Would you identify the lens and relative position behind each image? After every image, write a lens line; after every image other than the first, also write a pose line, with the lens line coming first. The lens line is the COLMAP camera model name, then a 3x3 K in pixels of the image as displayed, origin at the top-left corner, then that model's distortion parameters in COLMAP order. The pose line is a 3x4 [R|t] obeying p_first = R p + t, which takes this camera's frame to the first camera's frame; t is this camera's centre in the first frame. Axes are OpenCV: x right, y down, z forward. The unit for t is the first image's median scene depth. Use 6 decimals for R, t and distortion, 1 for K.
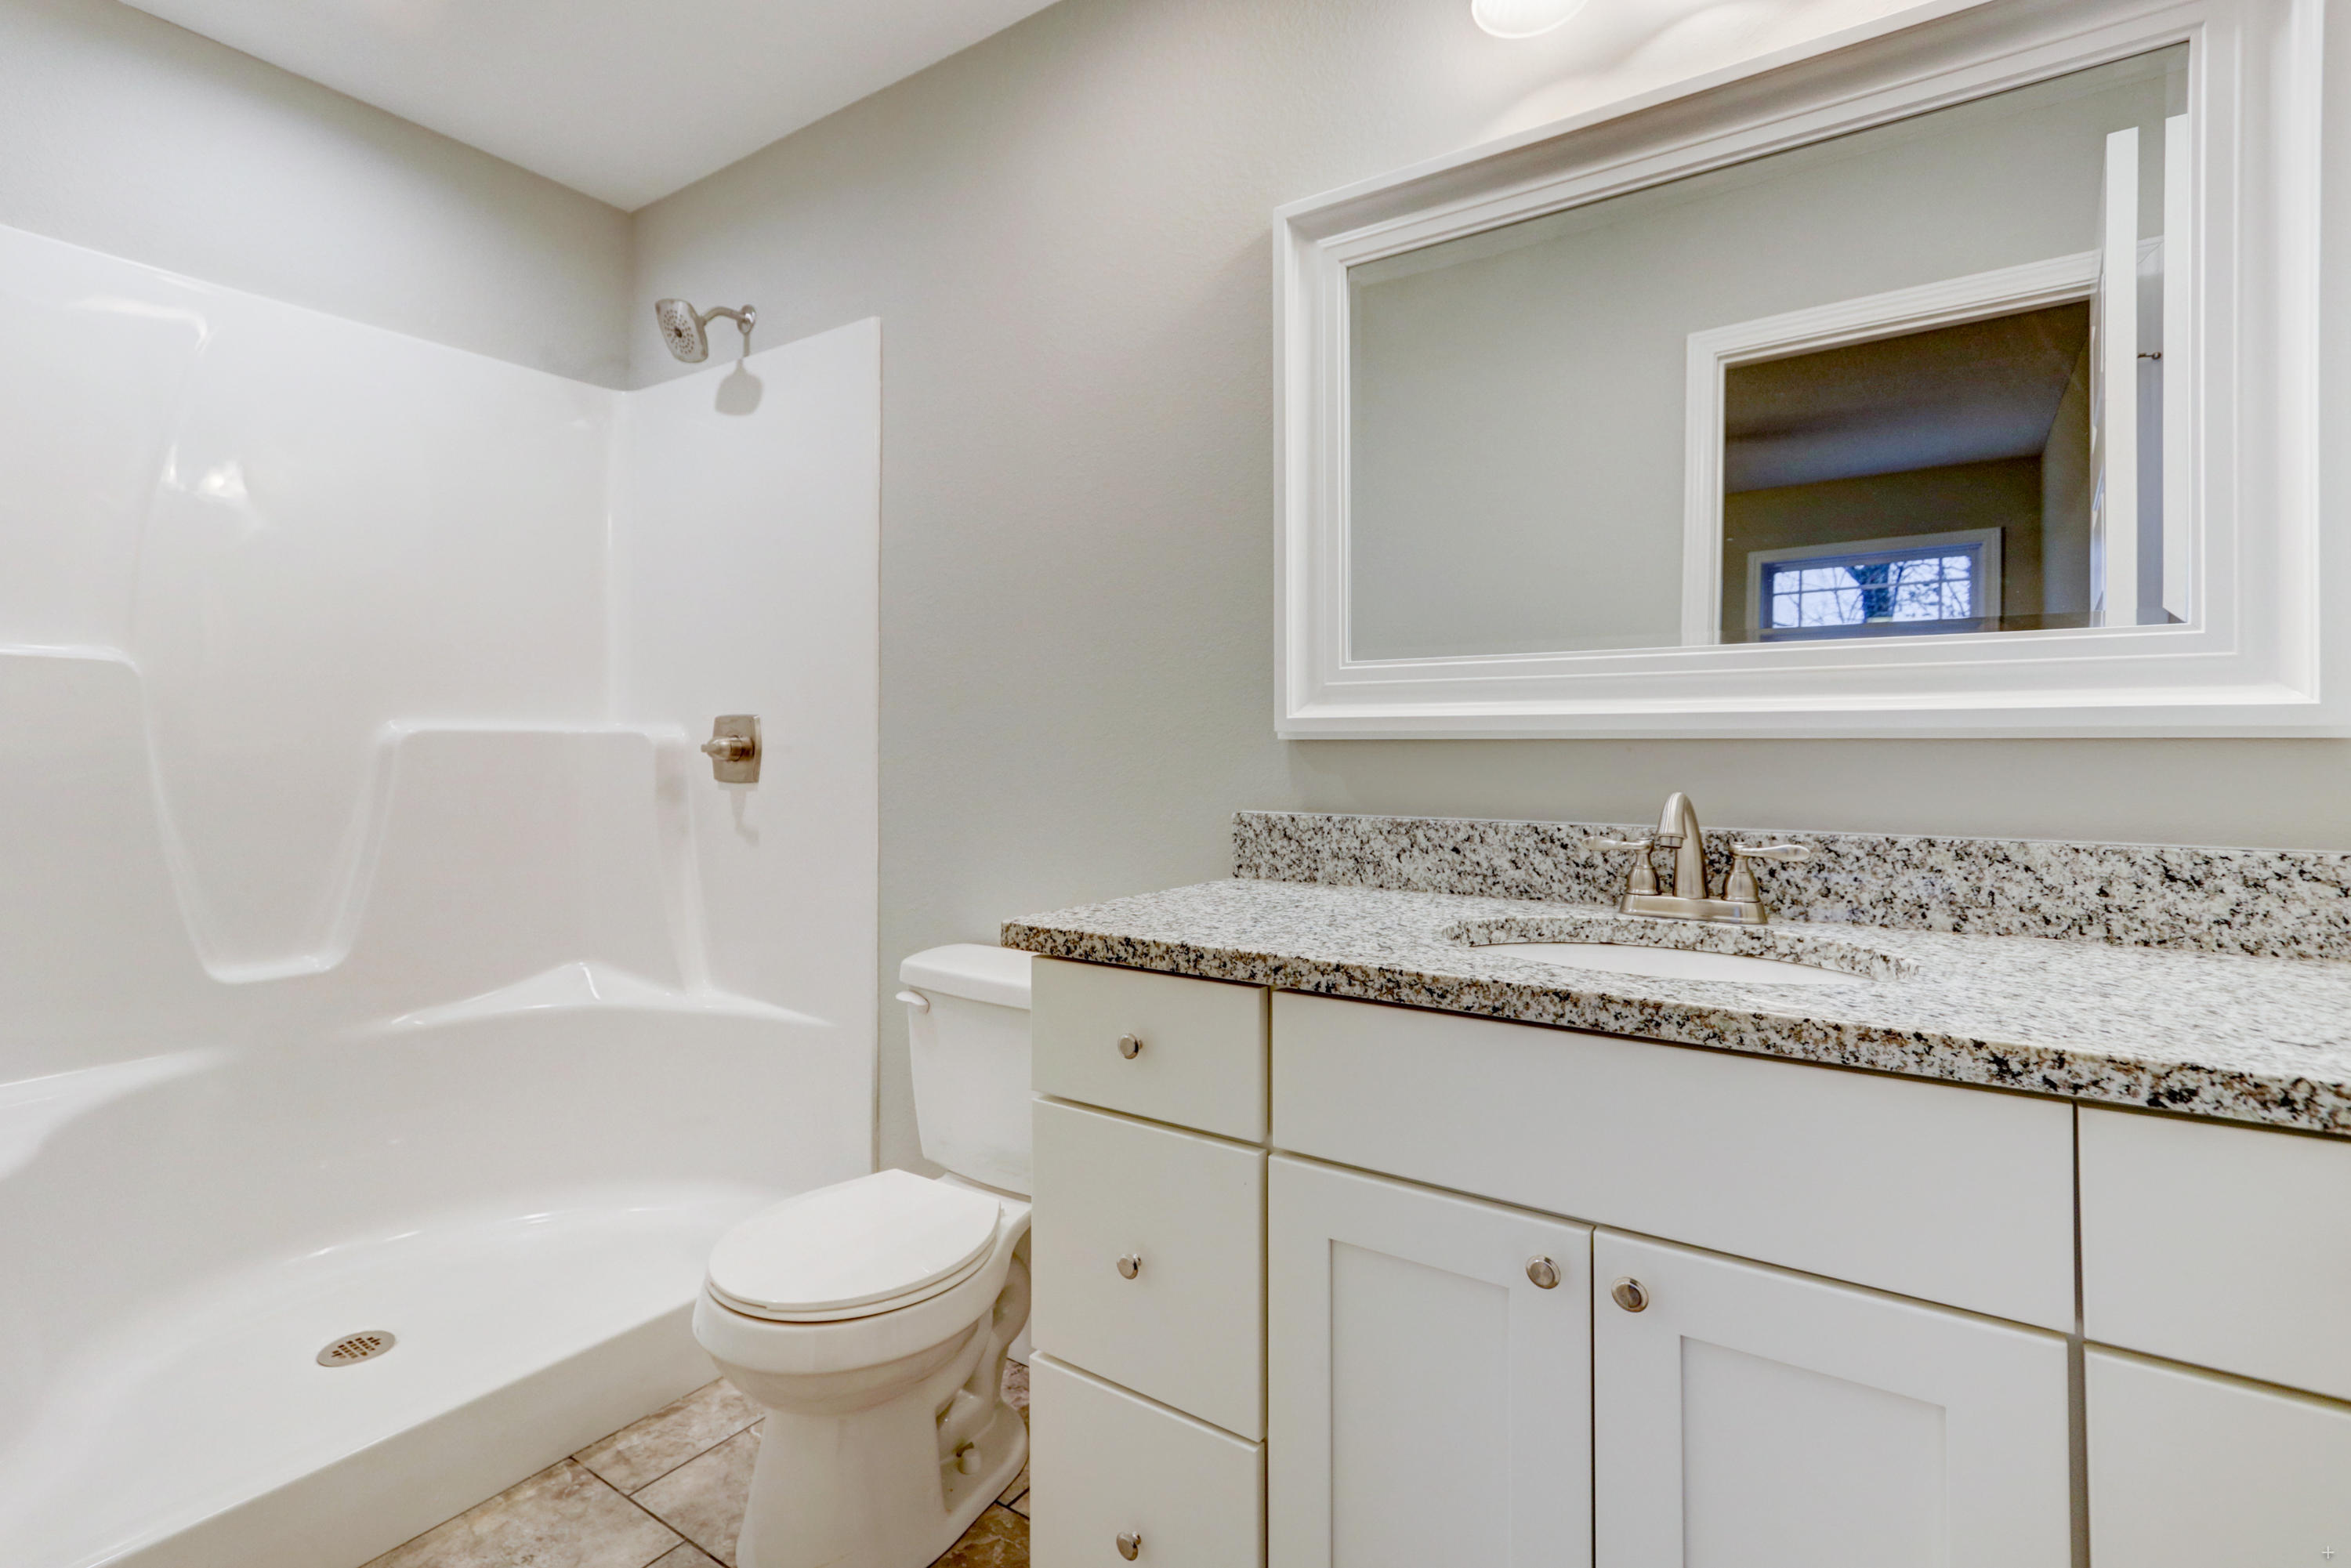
lens RADIAL K [[1096.5, 0, 1191.0], [0, 1096.5, 730.5], [0, 0, 1]] dist [-0.002128, 0.001253]
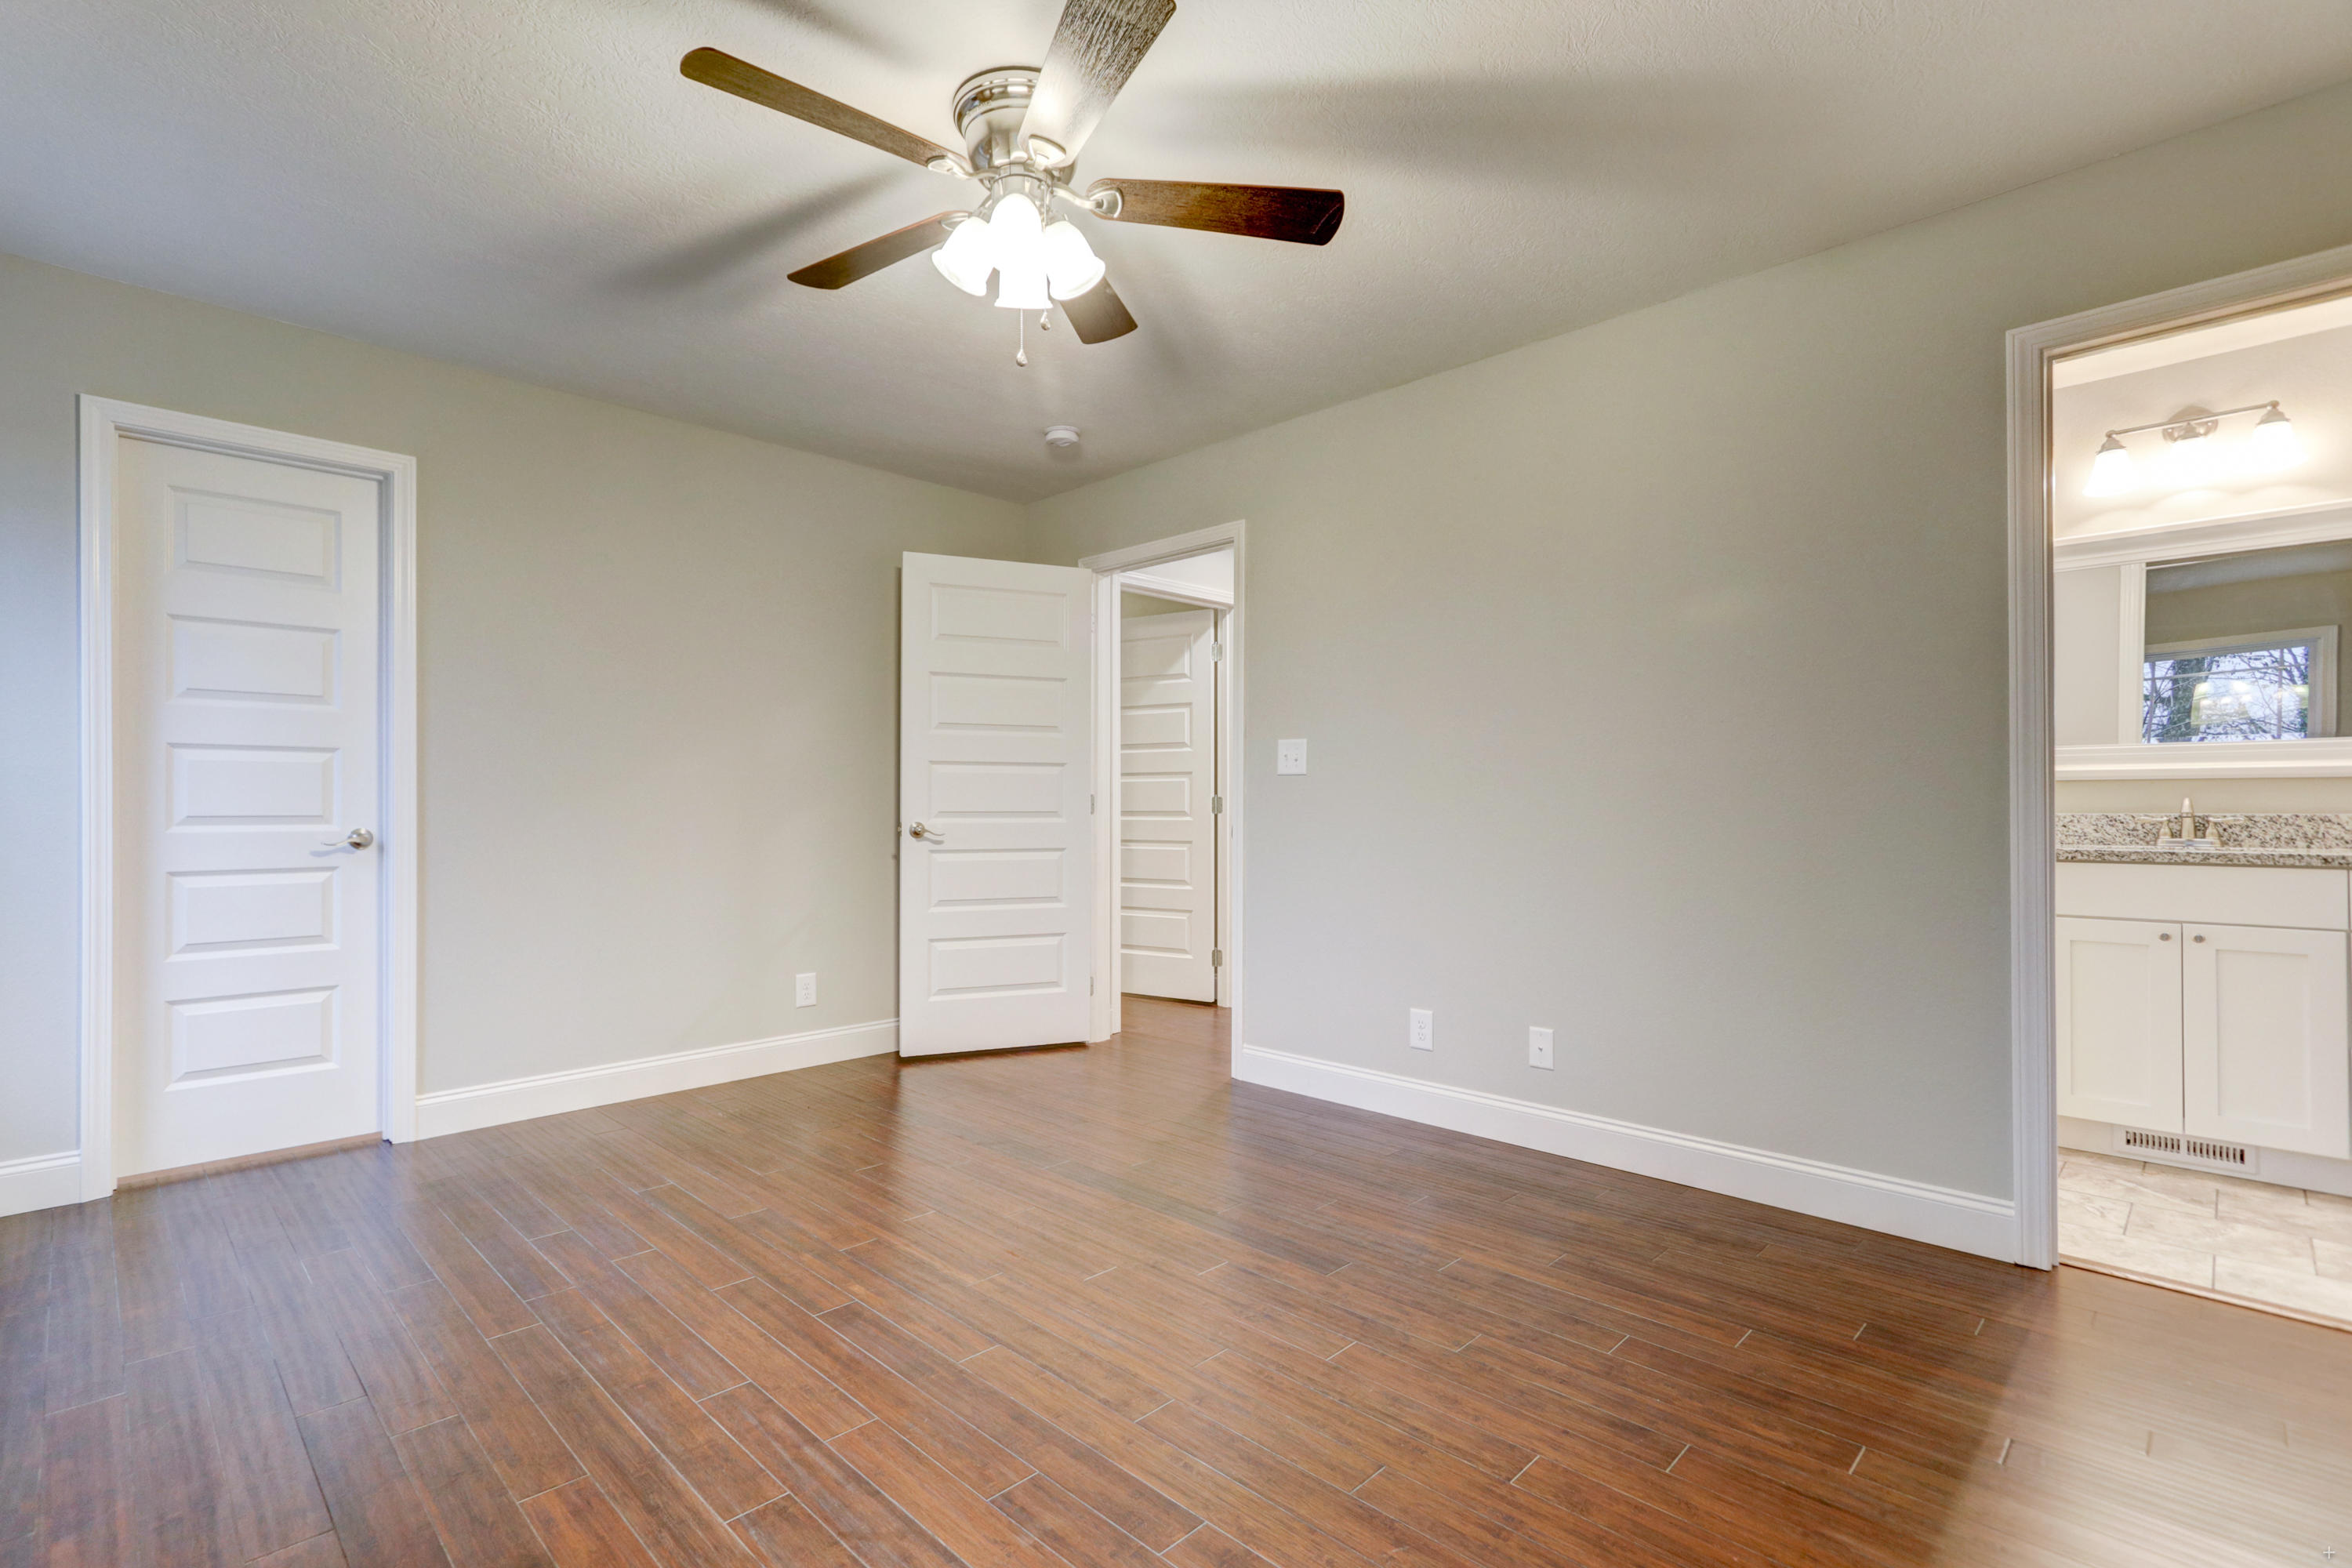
lens RADIAL K [[1097.0, 0, 1165.4], [0, 1097.0, 808.9], [0, 0, 1]] dist [-0.002128, 0.001253]
pose [[0.982752, -0.005553, -0.184846, -1.554825], [0.008555, 0.999844, 0.015449, 0.020090], [0.184731, -0.016764, 0.982646, -2.152941]]
